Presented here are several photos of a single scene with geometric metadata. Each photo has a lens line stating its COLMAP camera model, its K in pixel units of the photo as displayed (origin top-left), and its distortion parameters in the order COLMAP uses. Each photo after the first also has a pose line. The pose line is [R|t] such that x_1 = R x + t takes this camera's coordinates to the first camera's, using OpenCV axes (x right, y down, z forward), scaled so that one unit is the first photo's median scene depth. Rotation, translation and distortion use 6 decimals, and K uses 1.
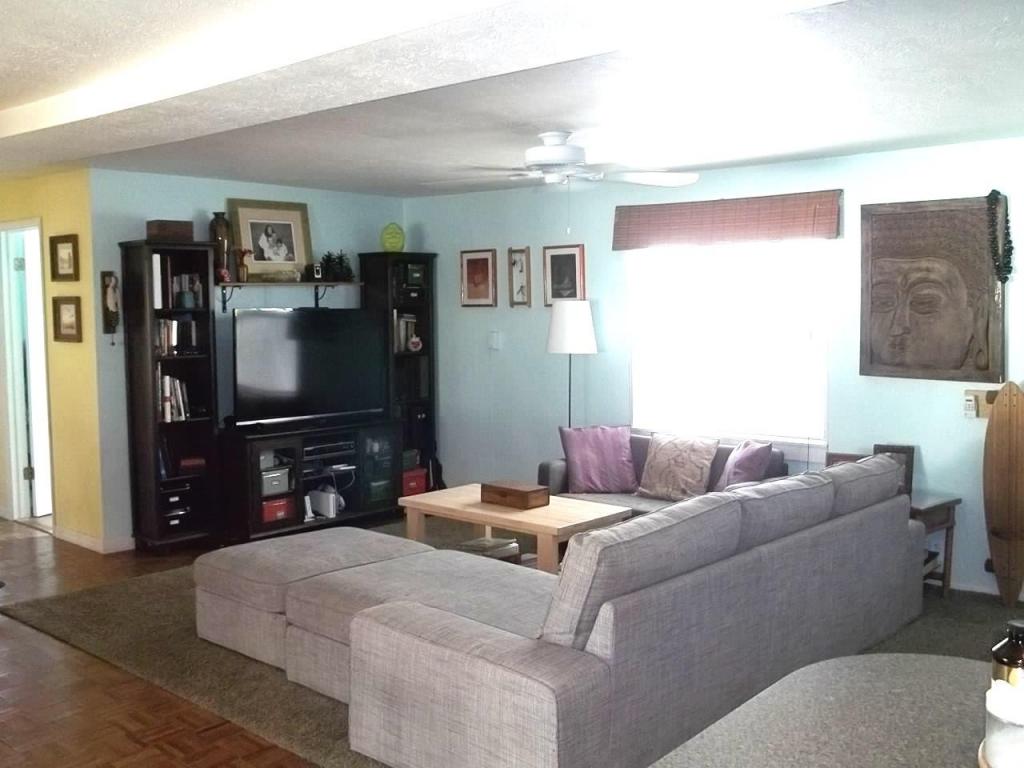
lens RADIAL K [[1013.6, 0, 514.5], [0, 1013.6, 383.9], [0, 0, 1]] dist [-0.044396, 0.000000]
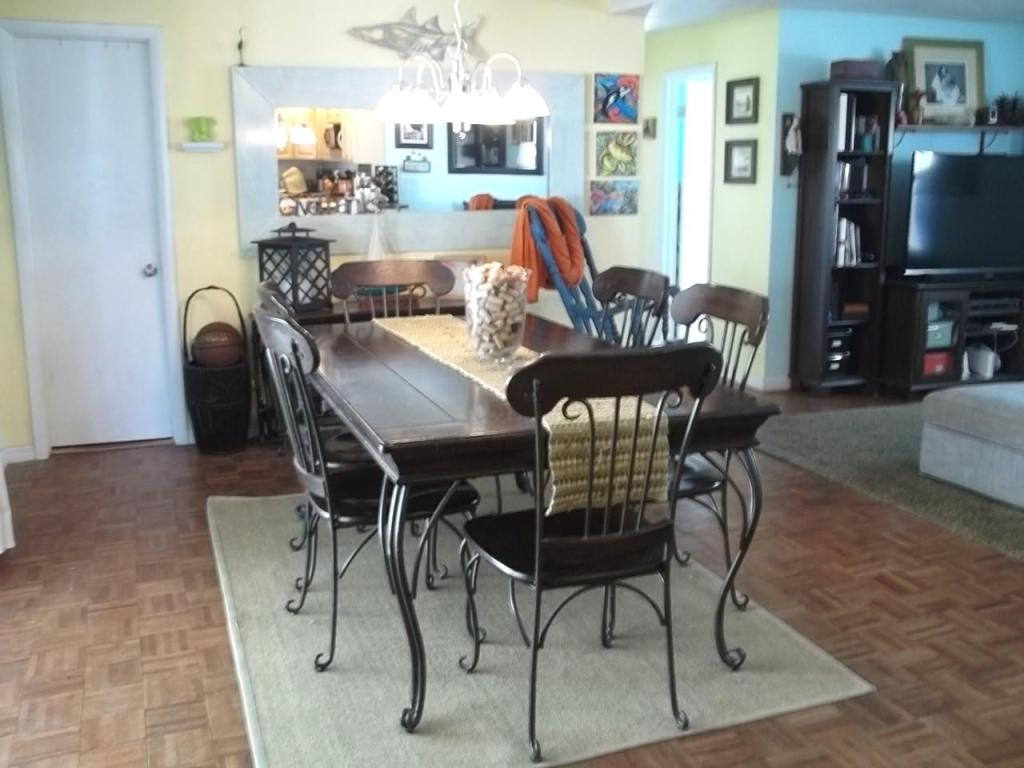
lens RADIAL K [[1013.6, 0, 513.1], [0, 1013.6, 381.9], [0, 0, 1]] dist [-0.044396, 0.000000]
pose [[0.886589, 0.096509, -0.452377, -0.160334], [-0.041900, 0.990727, 0.129242, 0.034781], [0.460656, -0.095630, 0.882412, -0.043013]]
